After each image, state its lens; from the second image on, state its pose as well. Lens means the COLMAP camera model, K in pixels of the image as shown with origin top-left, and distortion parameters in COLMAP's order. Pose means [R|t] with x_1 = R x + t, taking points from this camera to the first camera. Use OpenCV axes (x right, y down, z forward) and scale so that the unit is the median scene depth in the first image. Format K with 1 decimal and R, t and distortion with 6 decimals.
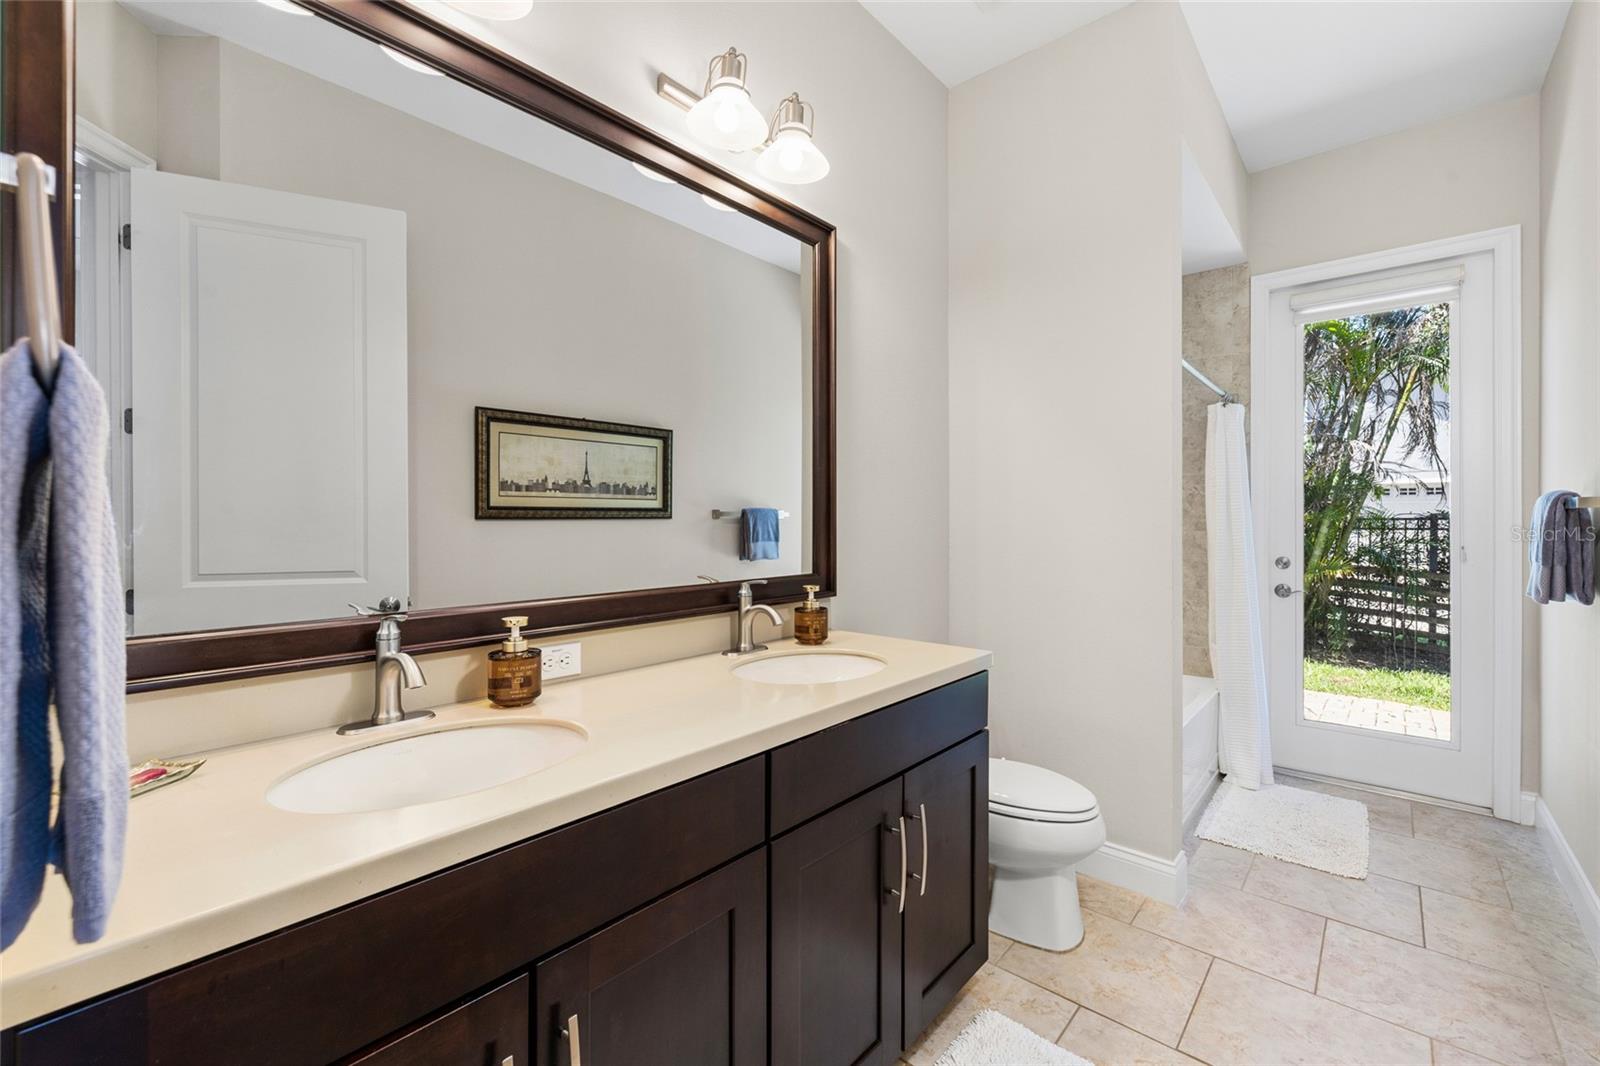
lens RADIAL K [[676.0, 0, 797.0], [0, 676.0, 525.1], [0, 0, 1]] dist [0.001403, 0.000149]
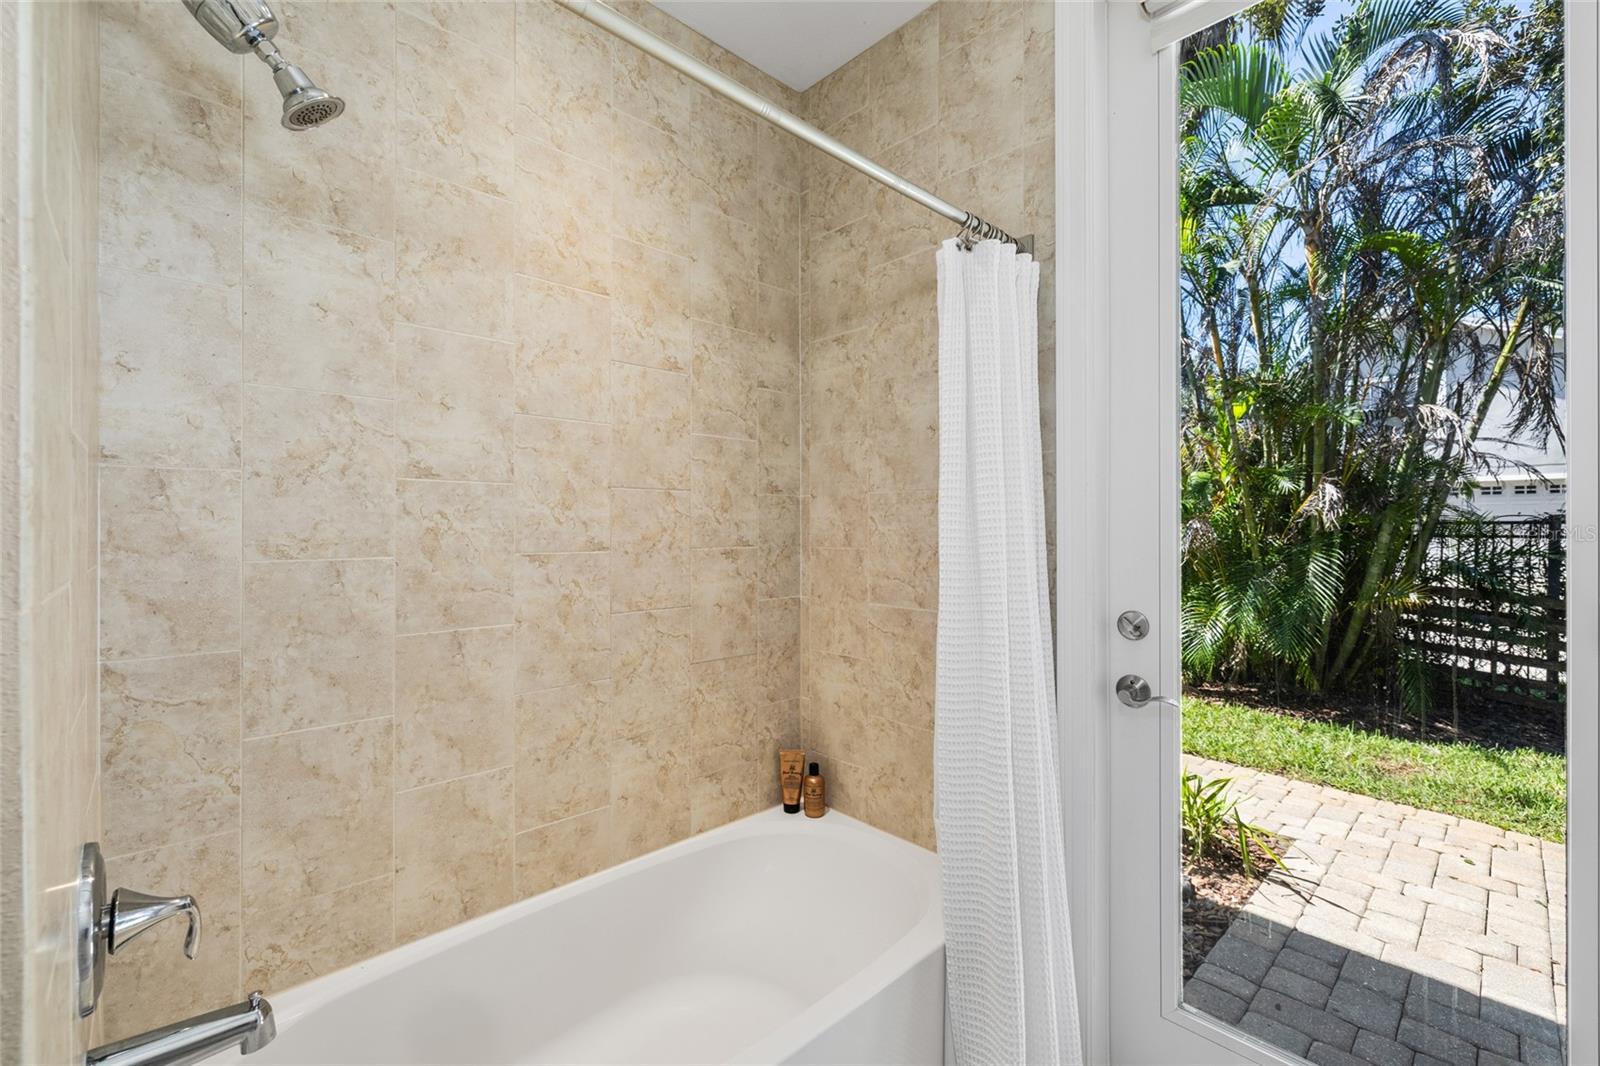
lens RADIAL K [[677.0, 0, 797.9], [0, 677.0, 530.4], [0, 0, 1]] dist [-0.001504, -0.000275]
pose [[0.995691, -0.000706, -0.092731, 0.212902], [0.000720, 1.000000, 0.000112, -0.001344], [0.092731, -0.000178, 0.995691, 0.217250]]
